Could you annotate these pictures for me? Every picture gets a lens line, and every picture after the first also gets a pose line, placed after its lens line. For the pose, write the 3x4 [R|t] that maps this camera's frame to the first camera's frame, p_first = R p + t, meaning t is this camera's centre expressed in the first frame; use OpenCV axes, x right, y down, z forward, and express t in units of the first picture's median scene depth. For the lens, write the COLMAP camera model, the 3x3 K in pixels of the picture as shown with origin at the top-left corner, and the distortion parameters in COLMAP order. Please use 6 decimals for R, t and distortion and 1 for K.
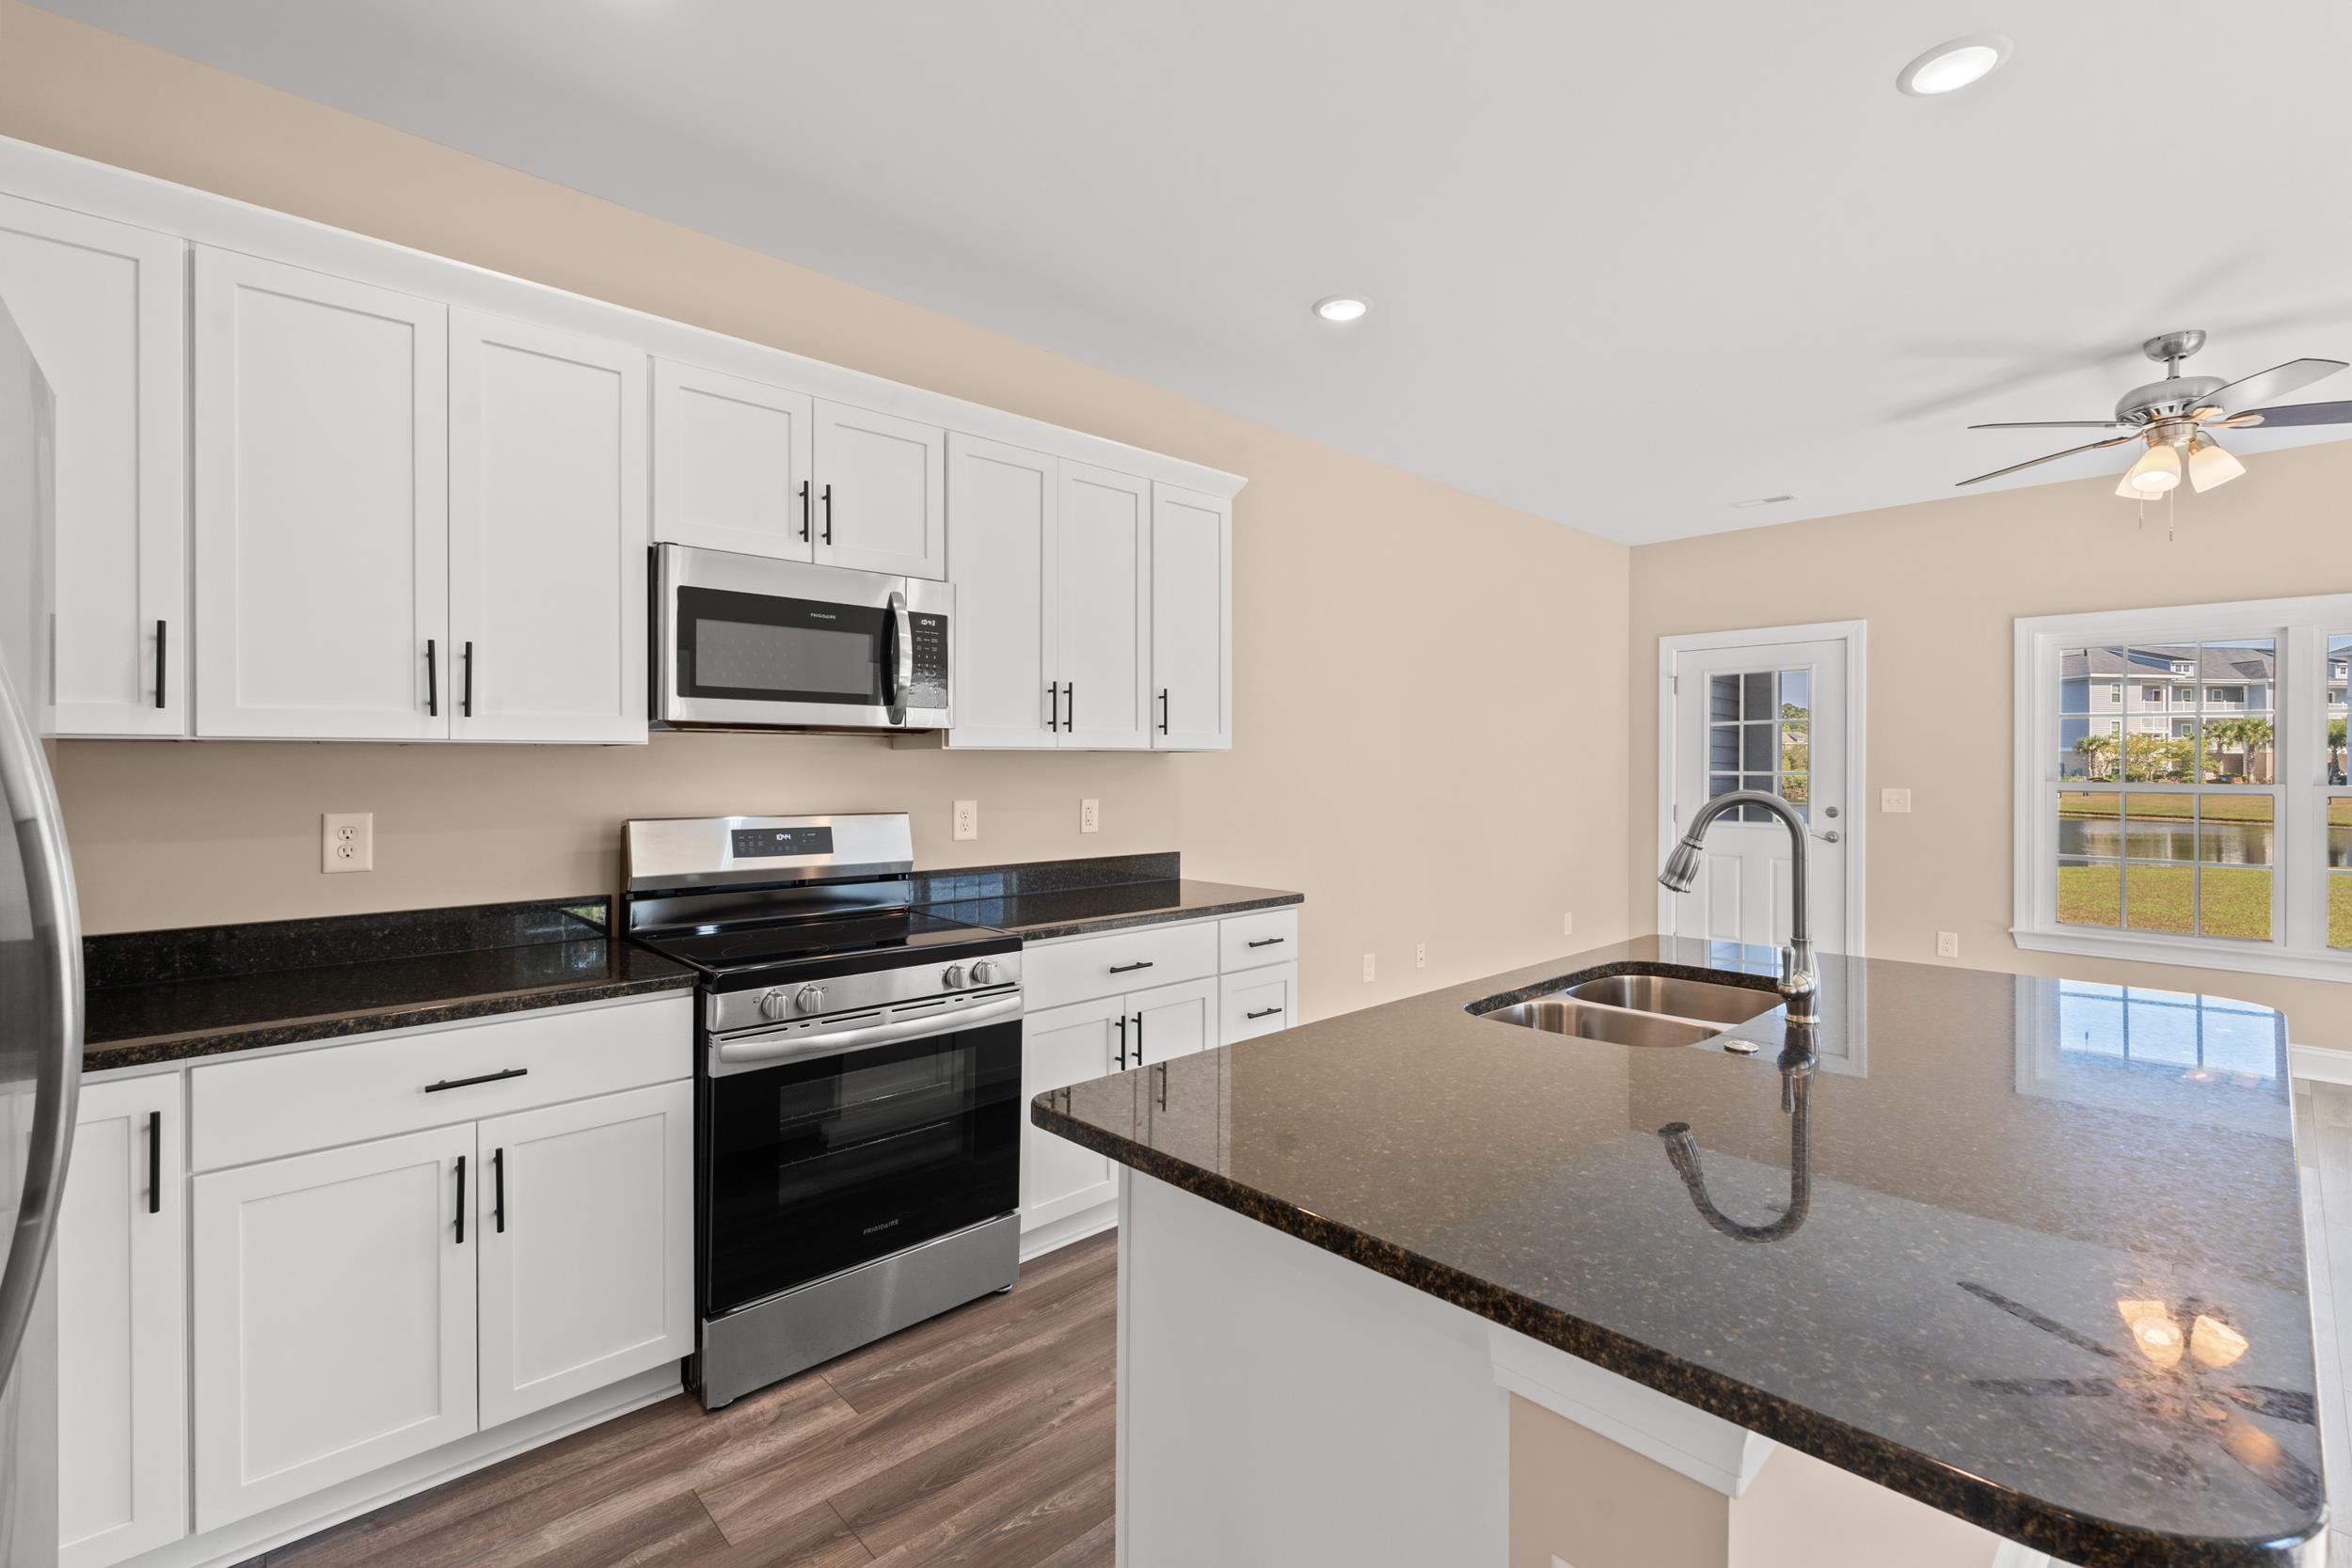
lens RADIAL K [[1026.8, 0, 1188.2], [0, 1026.8, 770.4], [0, 0, 1]] dist [-0.000505, -0.000106]
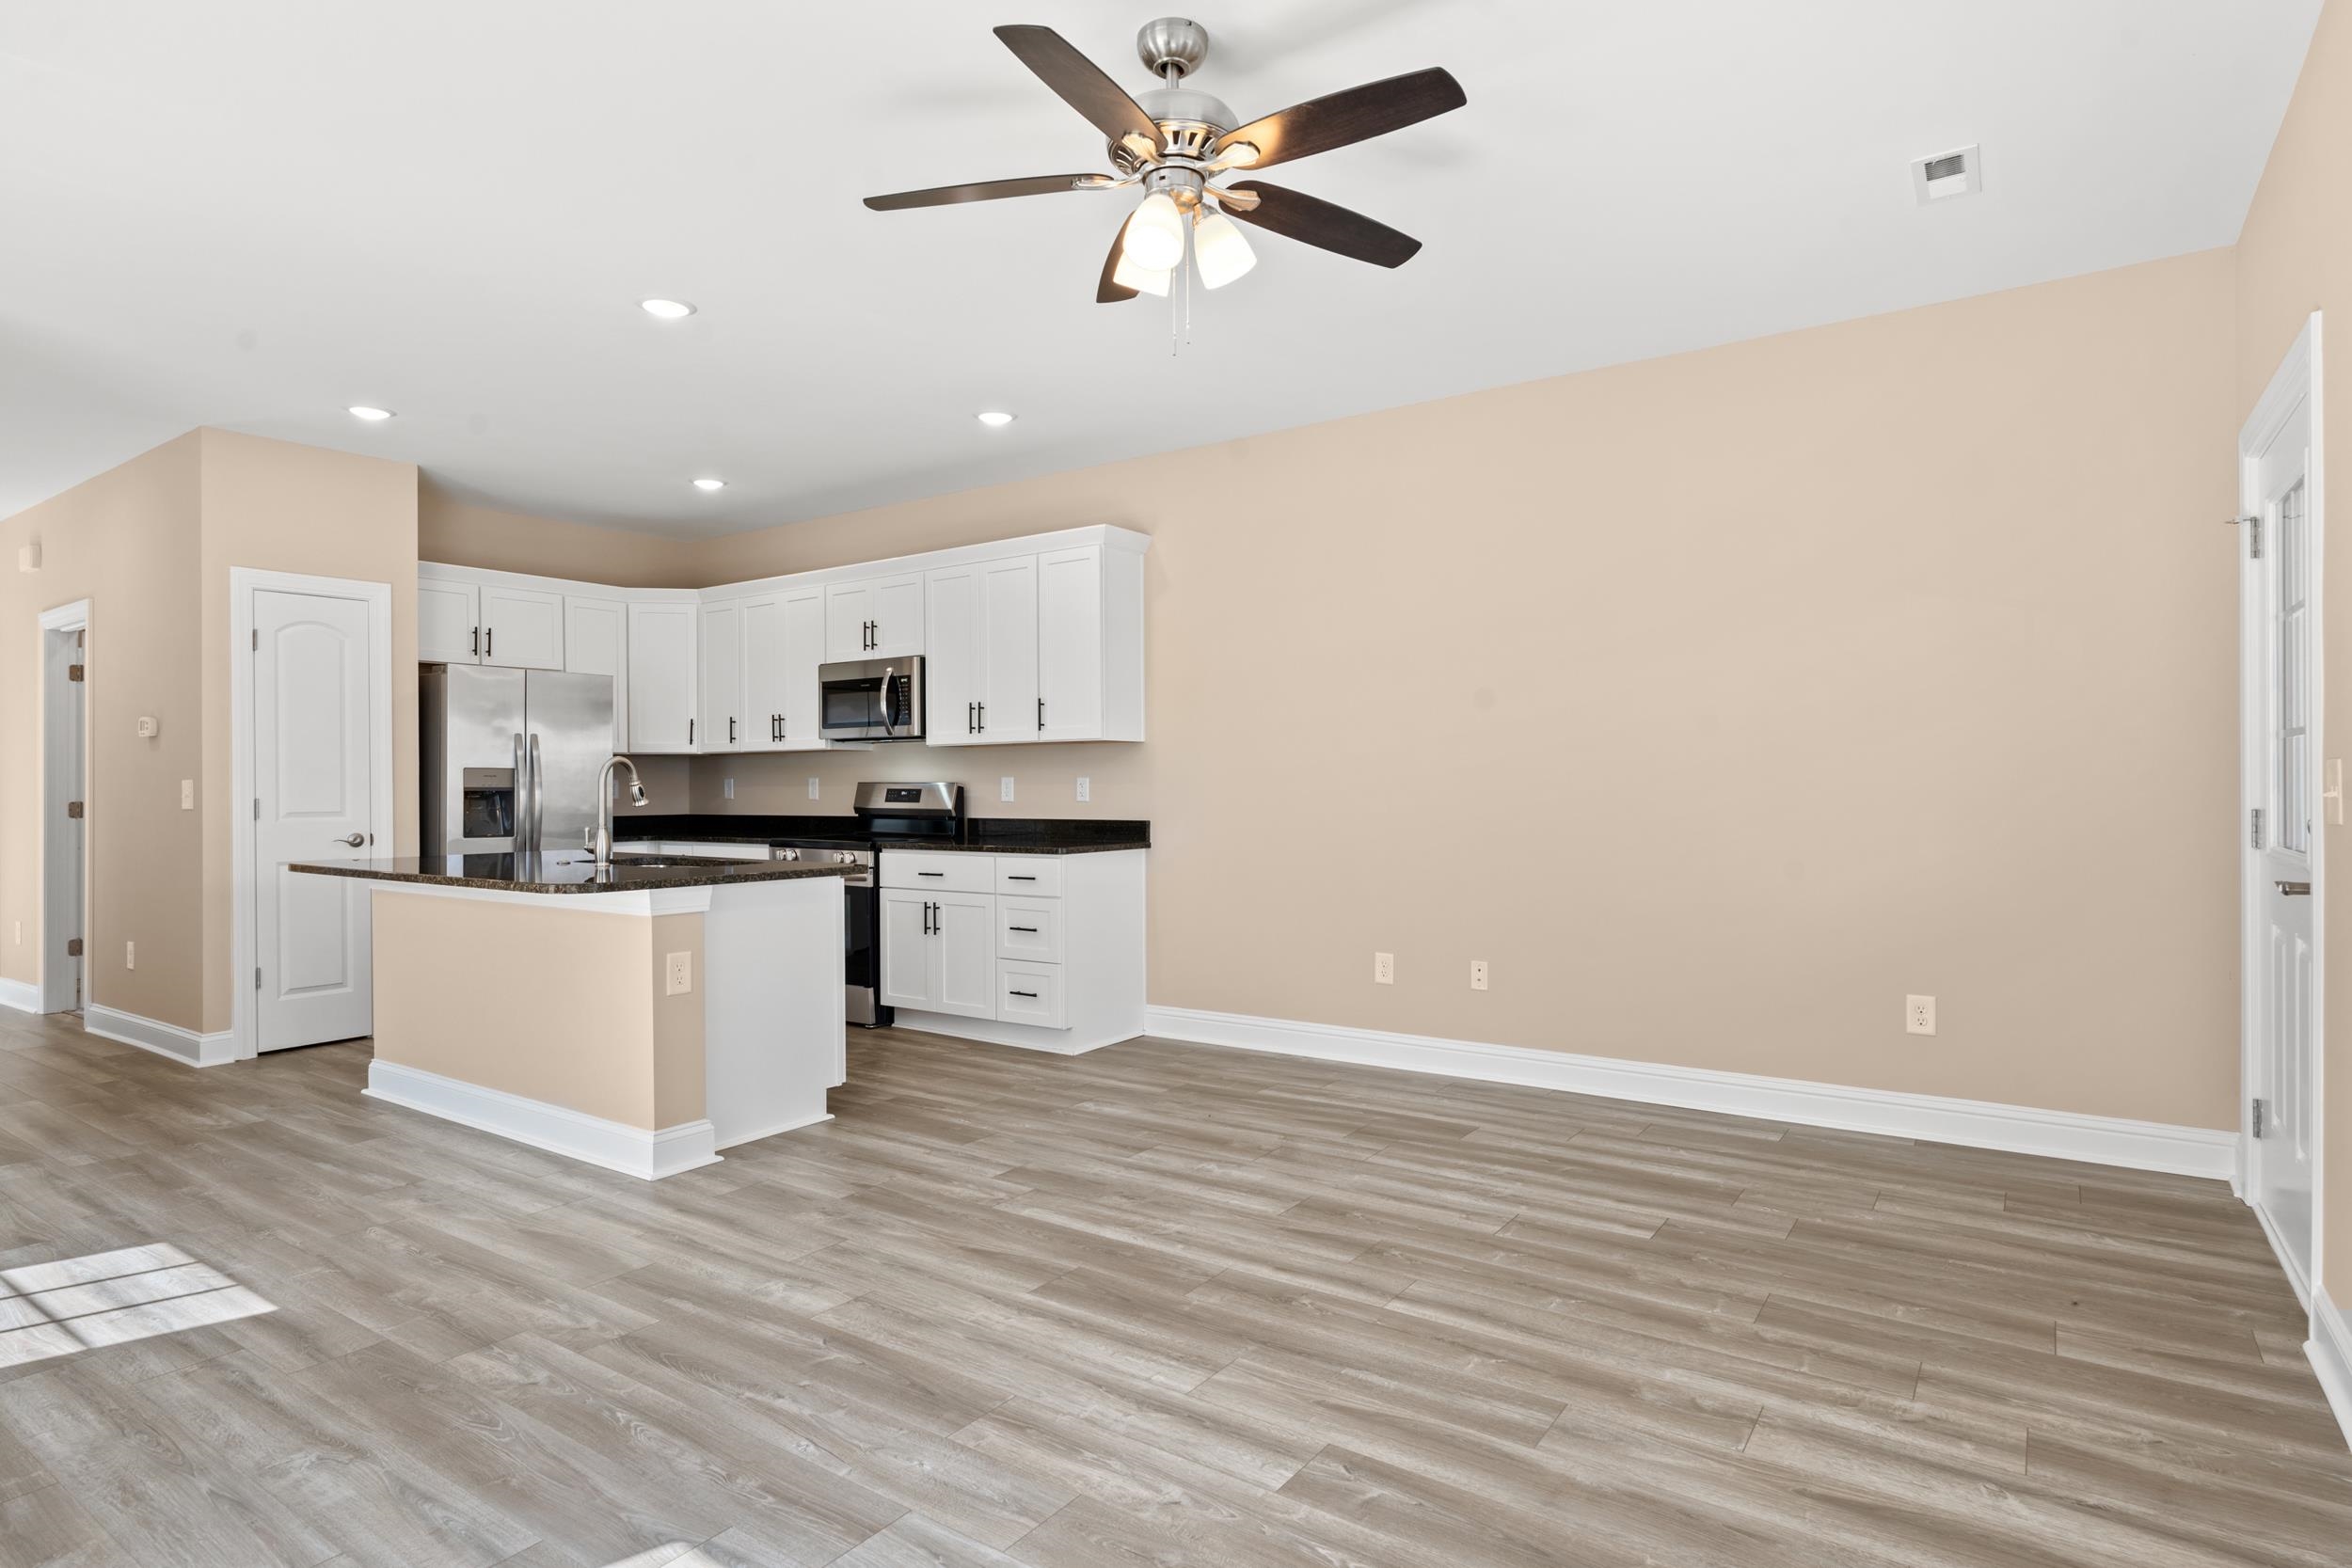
lens RADIAL K [[1262.4, 0, 1179.9], [0, 1262.4, 784.8], [0, 0, 1]] dist [-0.001439, 0.001108]
pose [[0.205932, 0.001212, -0.978566, 2.051597], [0.003209, 0.999993, 0.001914, 0.044088], [0.978561, -0.003534, 0.205927, 0.985021]]
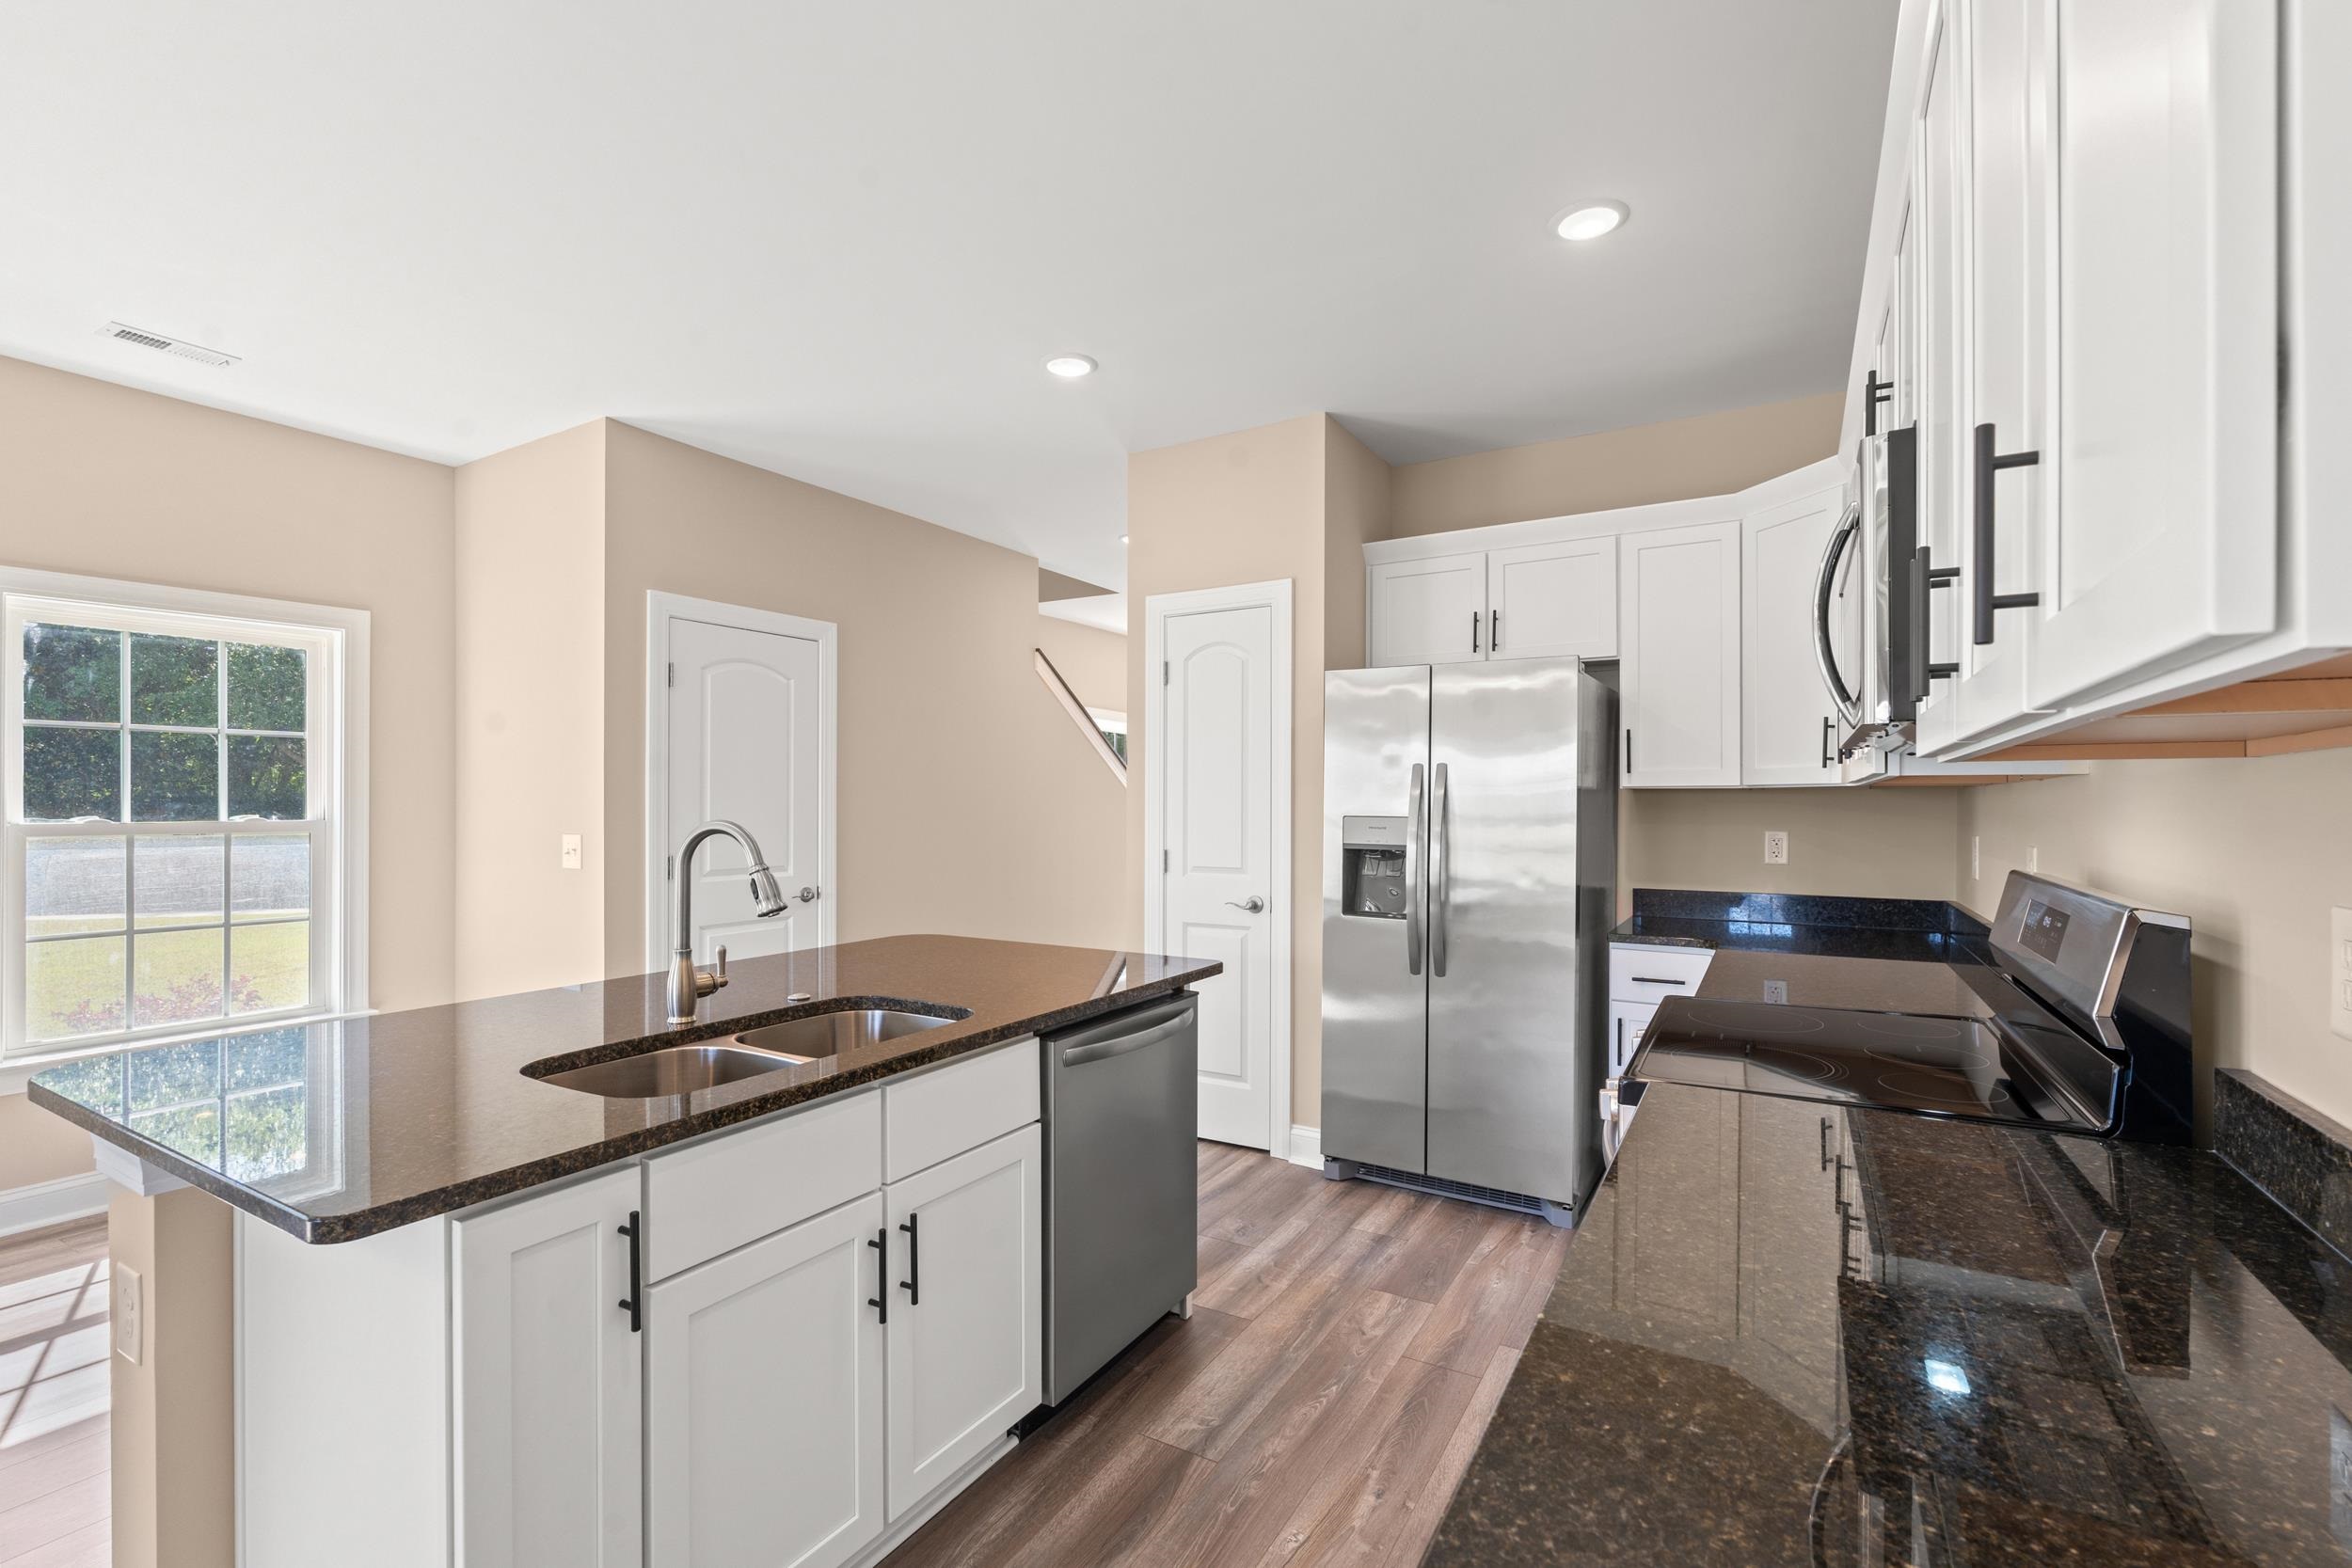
lens RADIAL K [[1032.3, 0, 1175.6], [0, 1032.3, 800.1], [0, 0, 1]] dist [-0.003242, -0.000322]
pose [[-0.962347, 0.001028, -0.271823, 0.229757], [0.000492, 0.999998, 0.002040, -0.006439], [0.271825, 0.001829, -0.962345, 1.375144]]
